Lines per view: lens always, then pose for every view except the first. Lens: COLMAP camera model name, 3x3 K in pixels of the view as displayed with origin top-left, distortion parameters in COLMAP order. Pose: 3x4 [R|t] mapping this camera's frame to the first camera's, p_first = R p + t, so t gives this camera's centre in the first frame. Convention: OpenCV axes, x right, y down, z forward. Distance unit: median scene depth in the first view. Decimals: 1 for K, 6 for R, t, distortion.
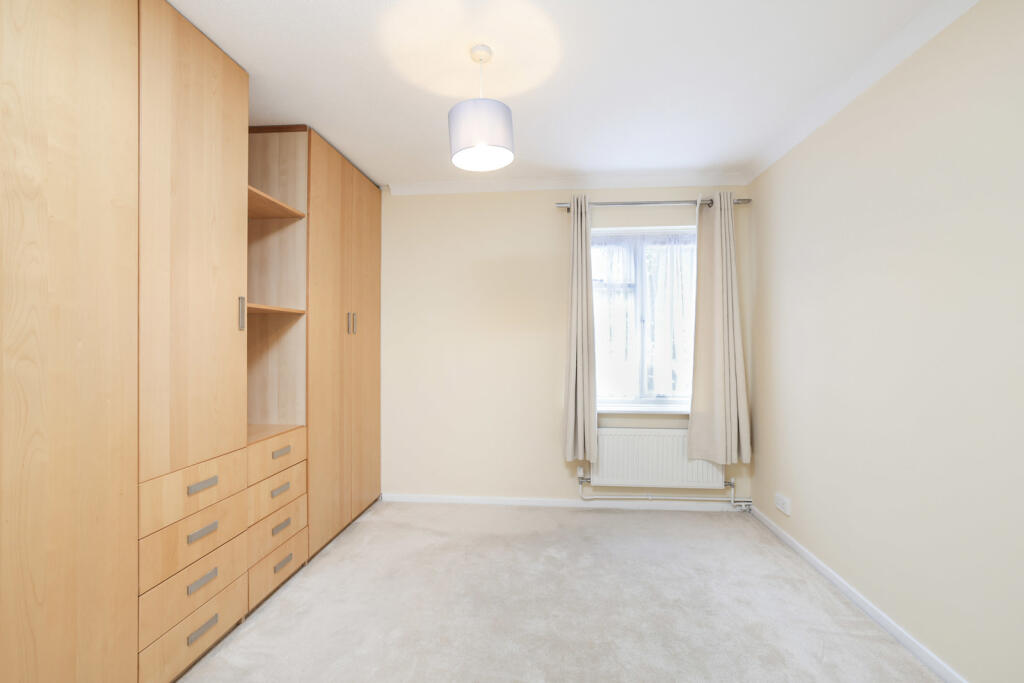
lens RADIAL K [[445.4, 0, 525.8], [0, 445.4, 338.2], [0, 0, 1]] dist [-0.026368, 0.023358]
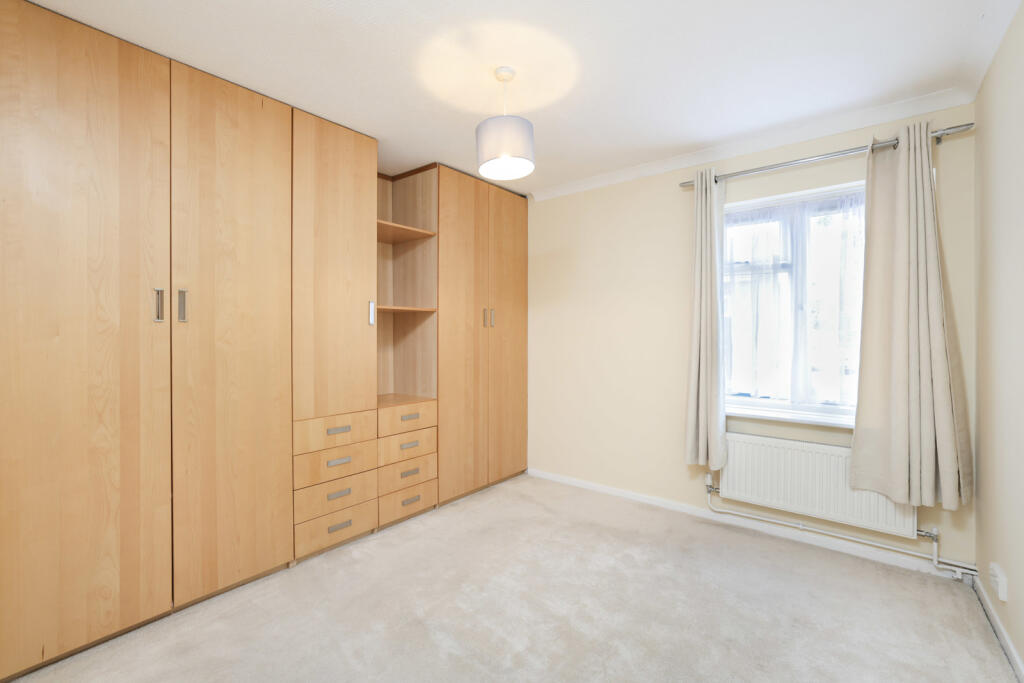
lens RADIAL K [[445.4, 0, 525.8], [0, 445.4, 338.2], [0, 0, 1]] dist [-0.026368, 0.023358]
pose [[0.836110, 0.006413, -0.548524, 0.319197], [0.002189, 0.999885, 0.015026, 0.002376], [0.548557, -0.013764, 0.836000, 0.057673]]
